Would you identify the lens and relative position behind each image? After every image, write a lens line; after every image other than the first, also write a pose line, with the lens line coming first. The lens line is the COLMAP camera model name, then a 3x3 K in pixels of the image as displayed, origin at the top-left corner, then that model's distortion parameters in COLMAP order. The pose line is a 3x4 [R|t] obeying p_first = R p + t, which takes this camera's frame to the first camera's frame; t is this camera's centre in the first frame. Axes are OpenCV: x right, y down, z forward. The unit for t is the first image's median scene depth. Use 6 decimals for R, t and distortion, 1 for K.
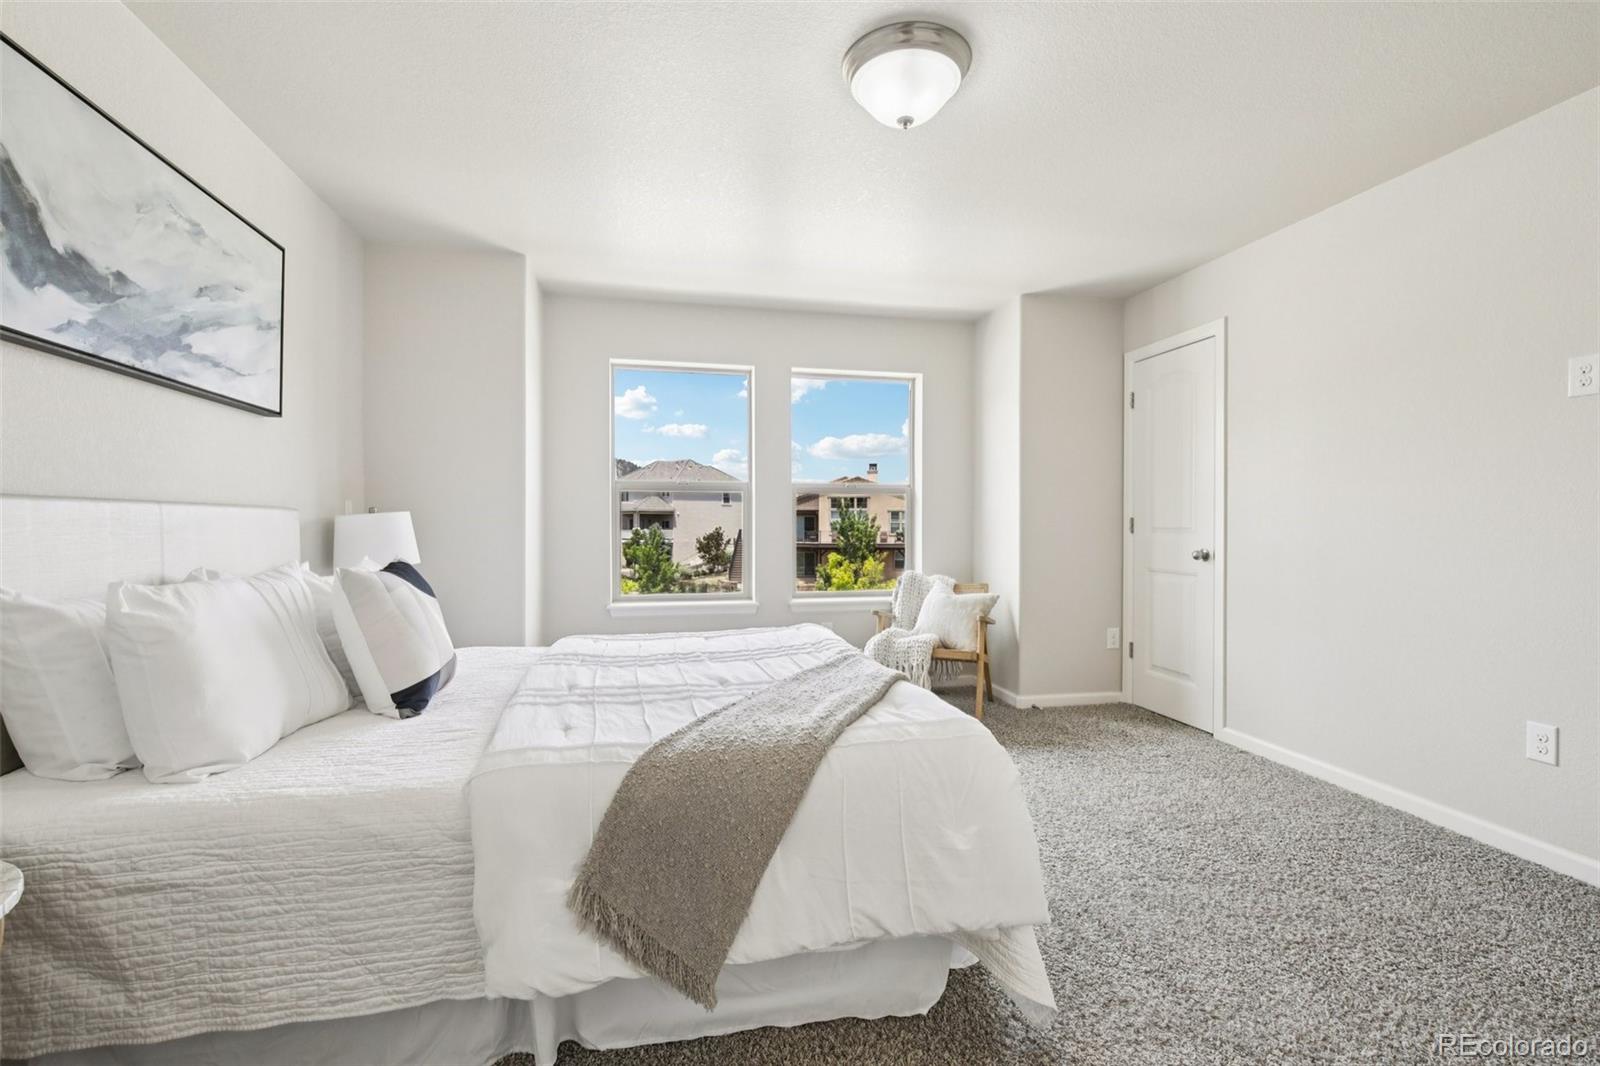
lens RADIAL K [[700.9, 0, 797.9], [0, 700.9, 530.9], [0, 0, 1]] dist [-0.000869, -0.003016]
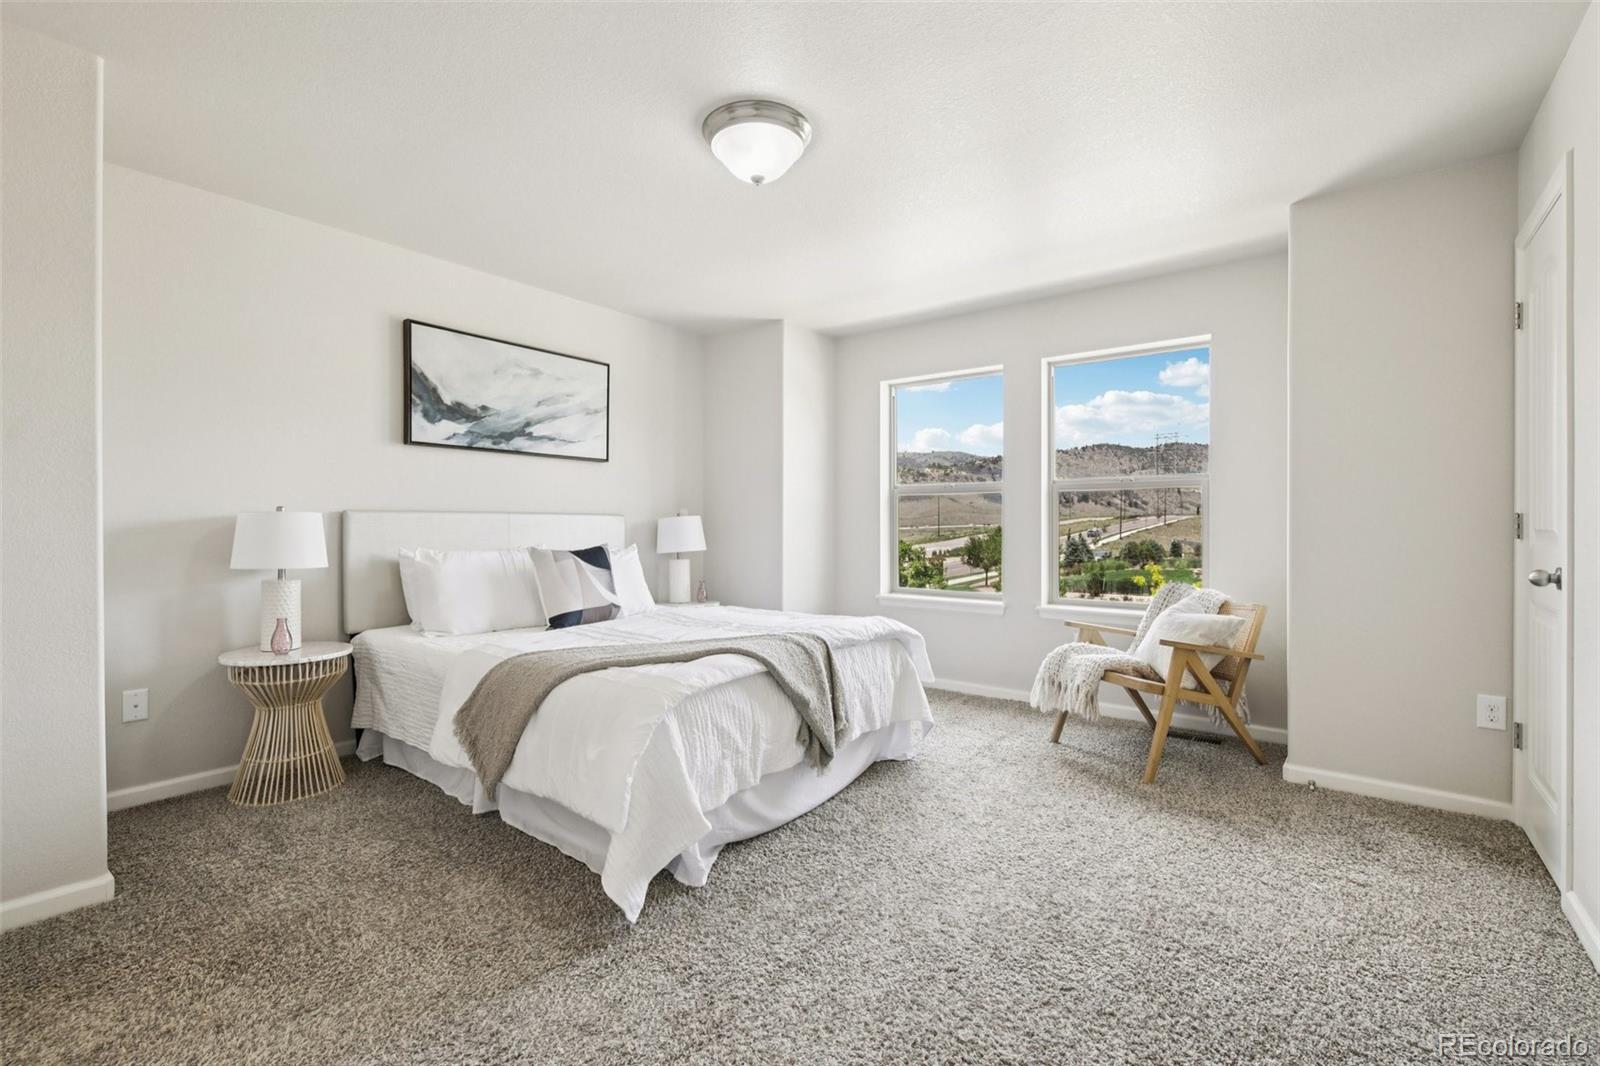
lens RADIAL K [[700.9, 0, 790.6], [0, 700.9, 526.1], [0, 0, 1]] dist [-0.000869, -0.003016]
pose [[0.644614, 0.002357, -0.764504, 1.068341], [-0.009080, 0.999948, -0.004574, -0.000486], [0.764454, 0.009891, 0.644602, 0.283480]]
